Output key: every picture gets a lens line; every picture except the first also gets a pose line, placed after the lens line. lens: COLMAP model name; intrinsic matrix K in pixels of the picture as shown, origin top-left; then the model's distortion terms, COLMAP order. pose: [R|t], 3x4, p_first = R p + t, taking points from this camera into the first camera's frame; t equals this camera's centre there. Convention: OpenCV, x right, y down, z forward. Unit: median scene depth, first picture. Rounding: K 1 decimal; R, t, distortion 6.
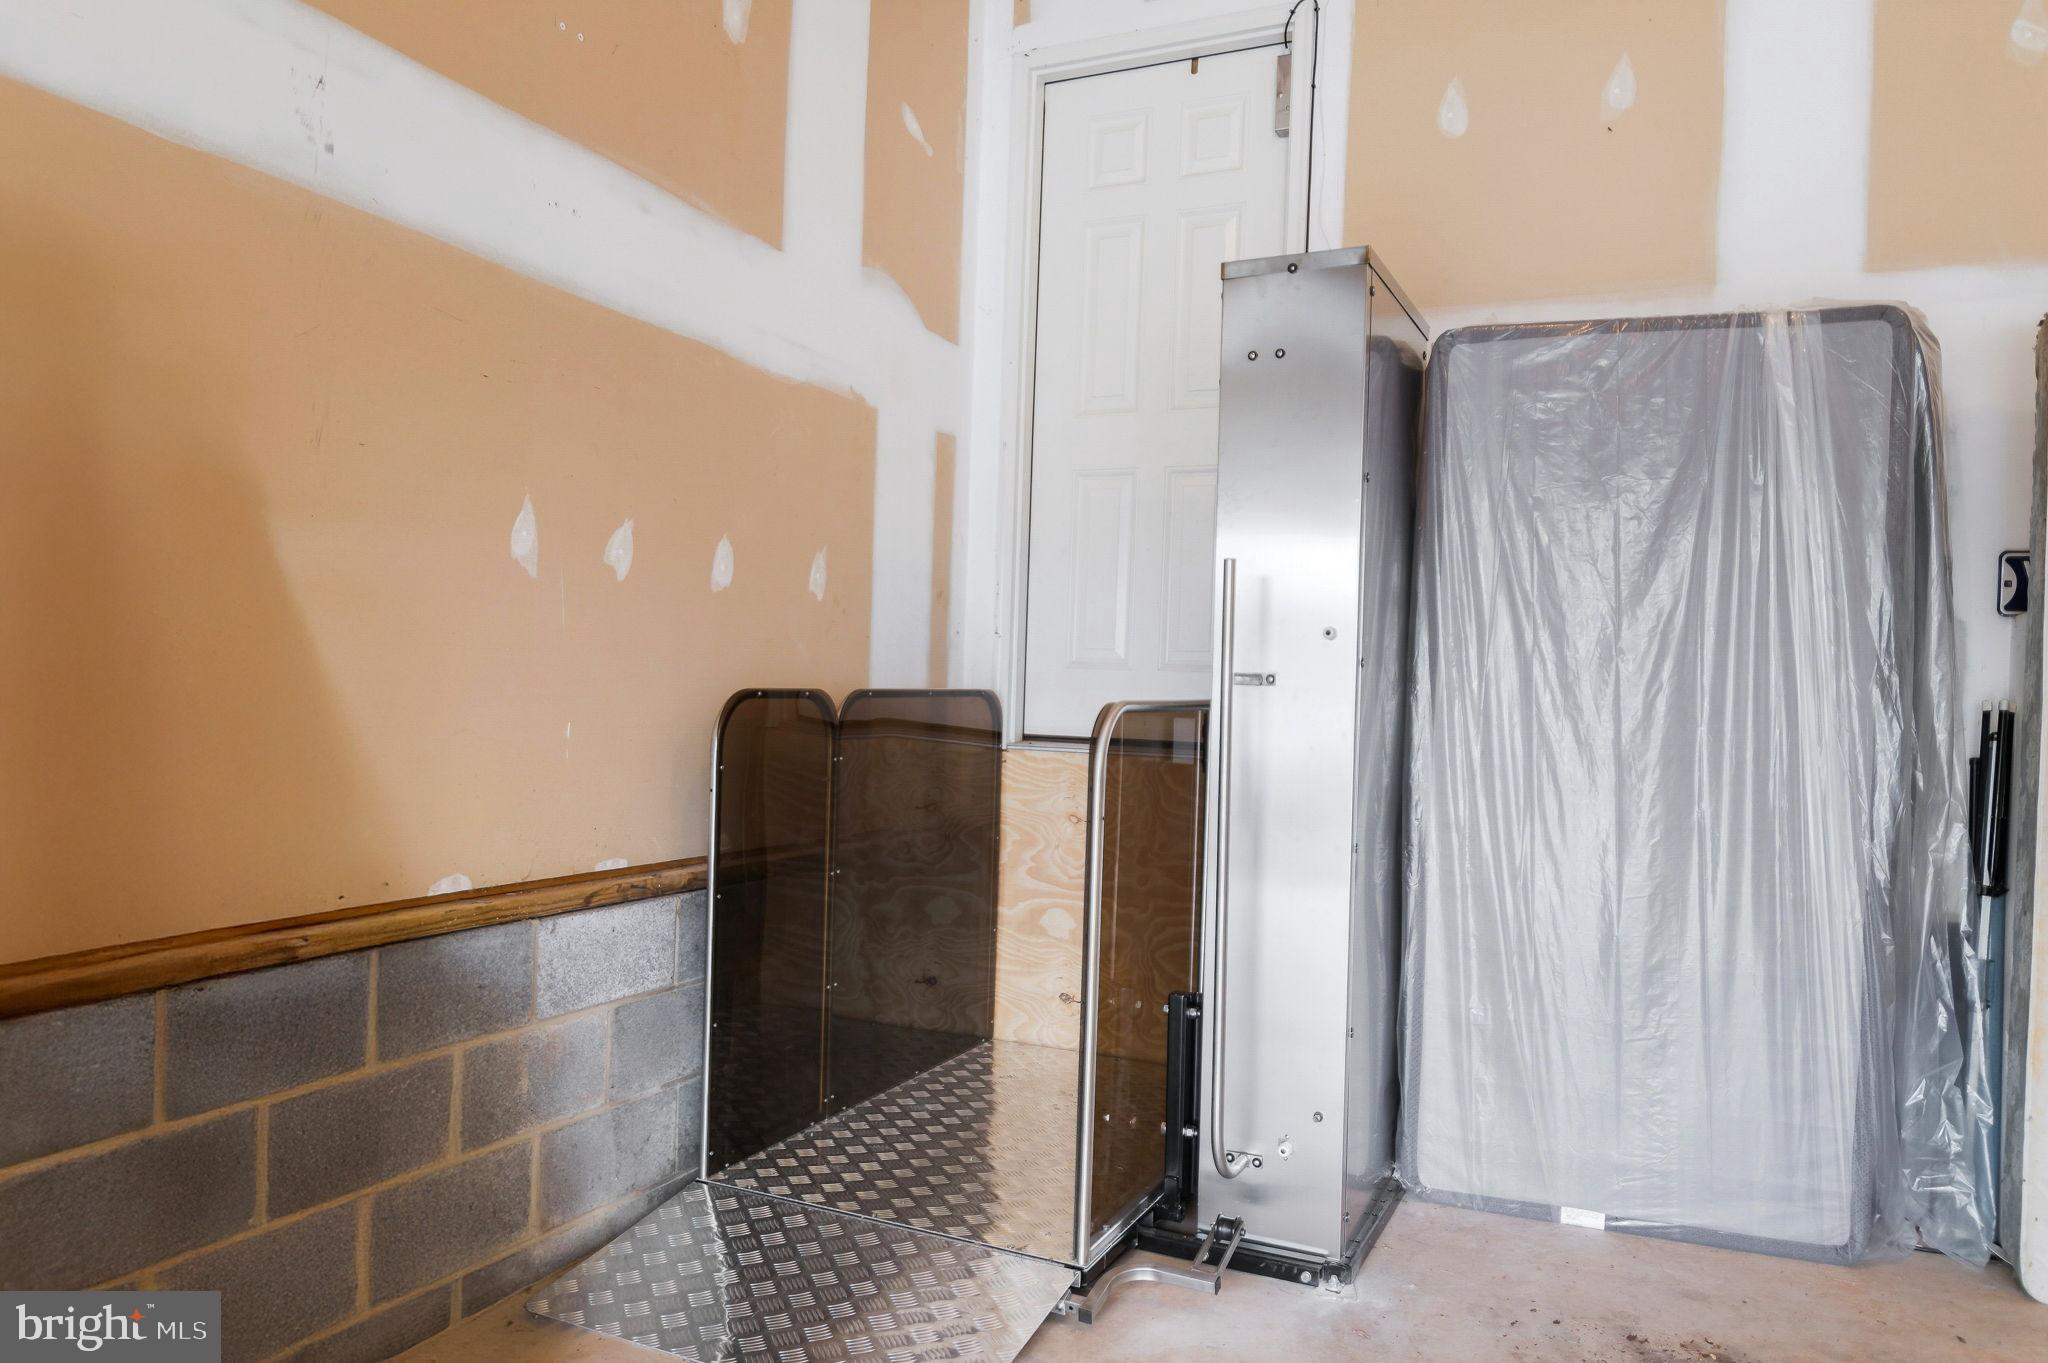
lens RADIAL K [[1439.7, 0, 1020.5], [0, 1439.7, 693.8], [0, 0, 1]] dist [-0.002998, -0.004502]
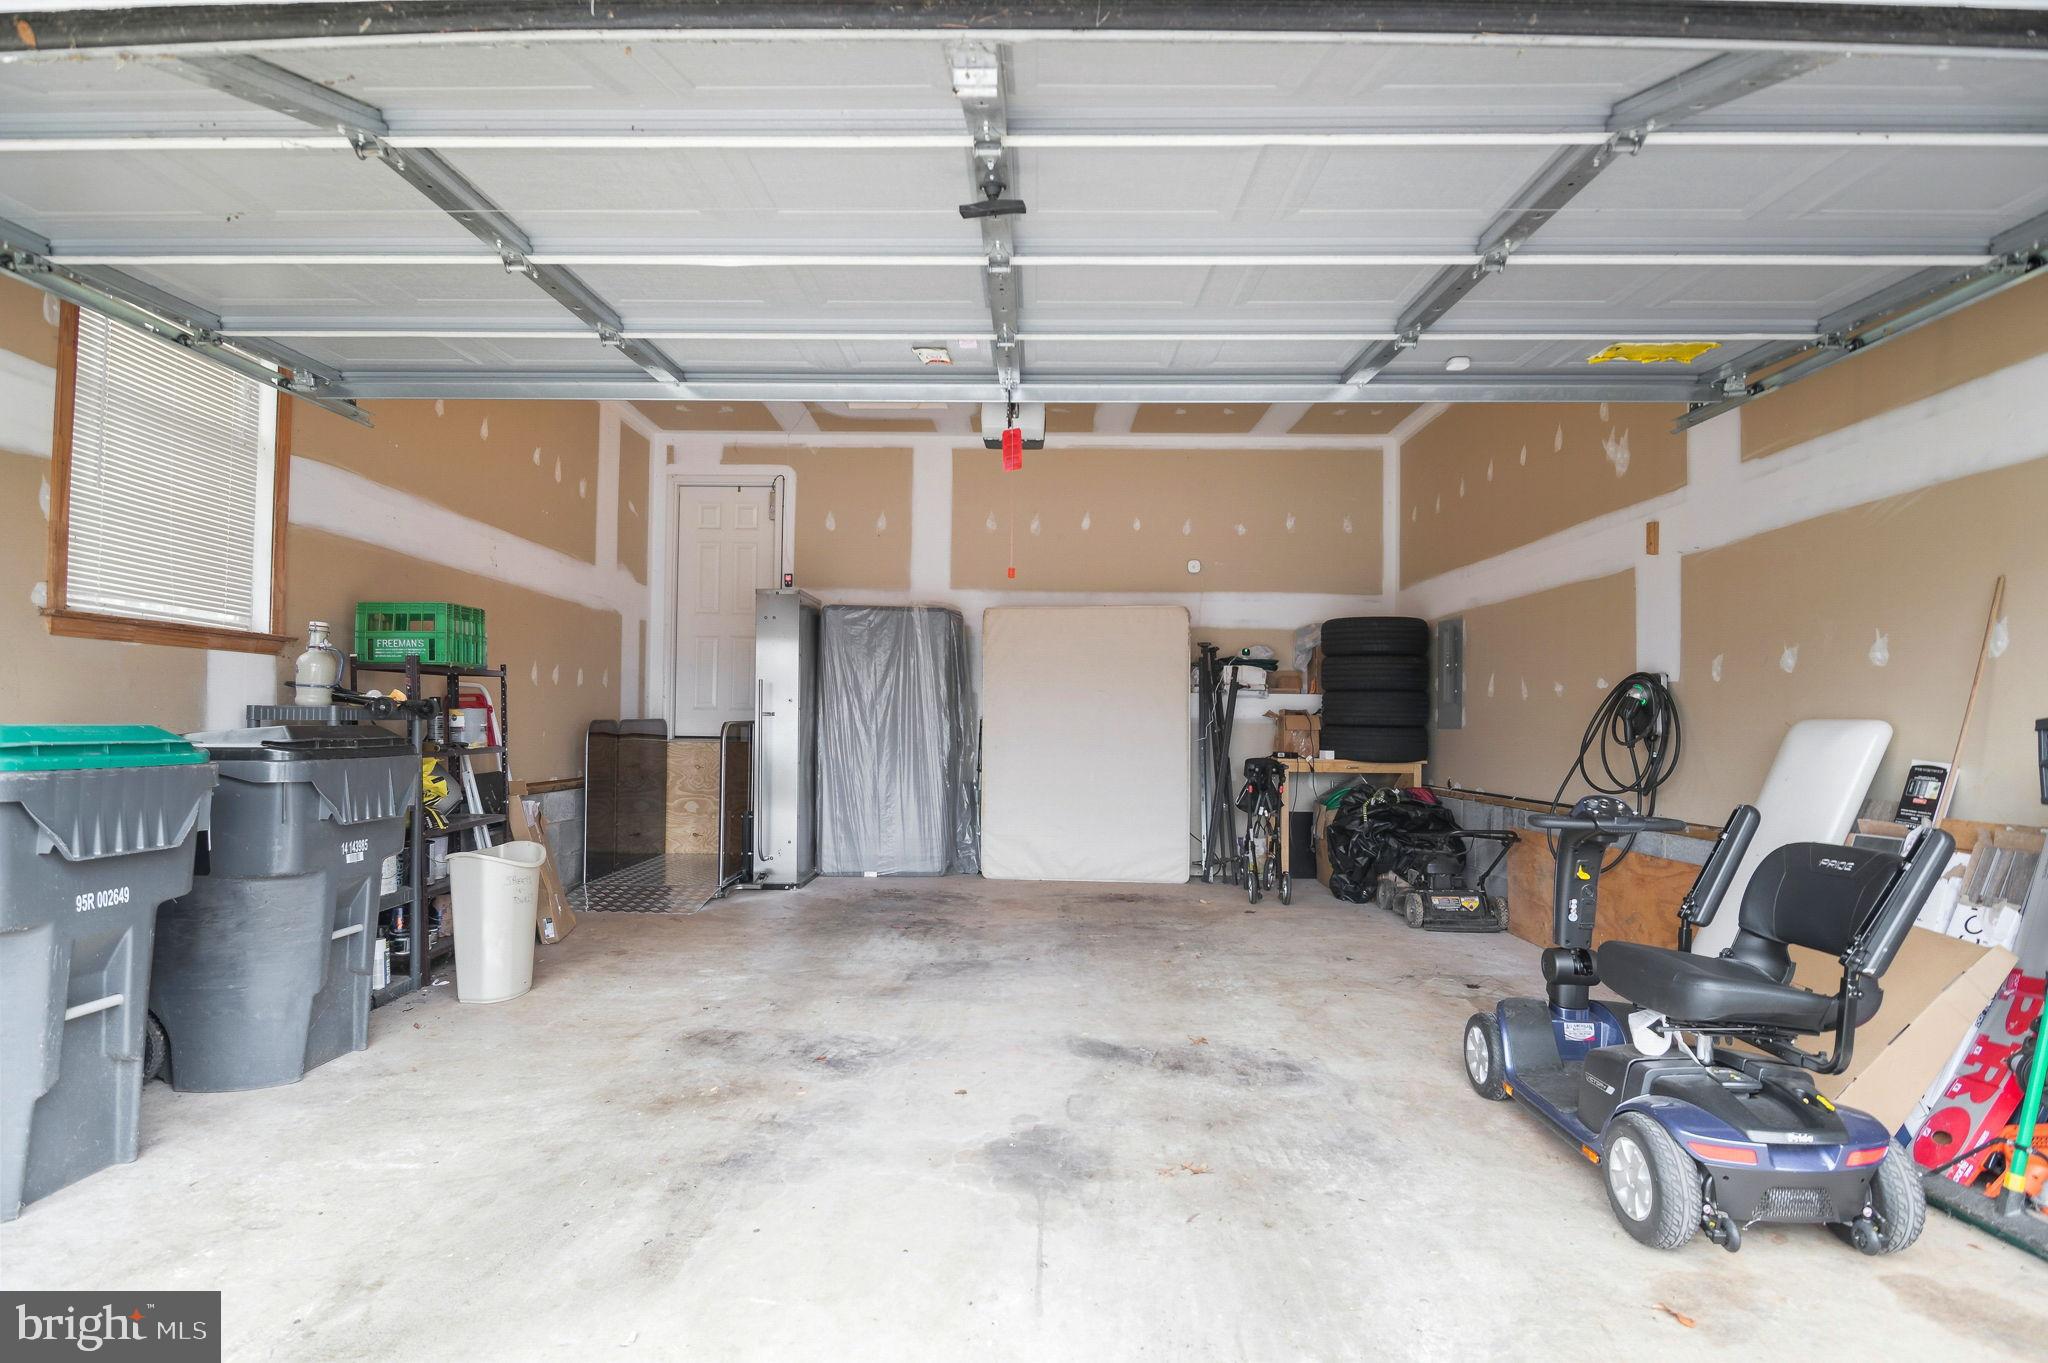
lens RADIAL K [[1009.0, 0, 1012.7], [0, 1009.0, 700.3], [0, 0, 1]] dist [0.000915, 0.001272]
pose [[0.915291, -0.012684, 0.402593, -0.235080], [0.020285, 0.999687, -0.014623, 0.003739], [-0.402281, 0.021550, 0.915262, -1.241479]]
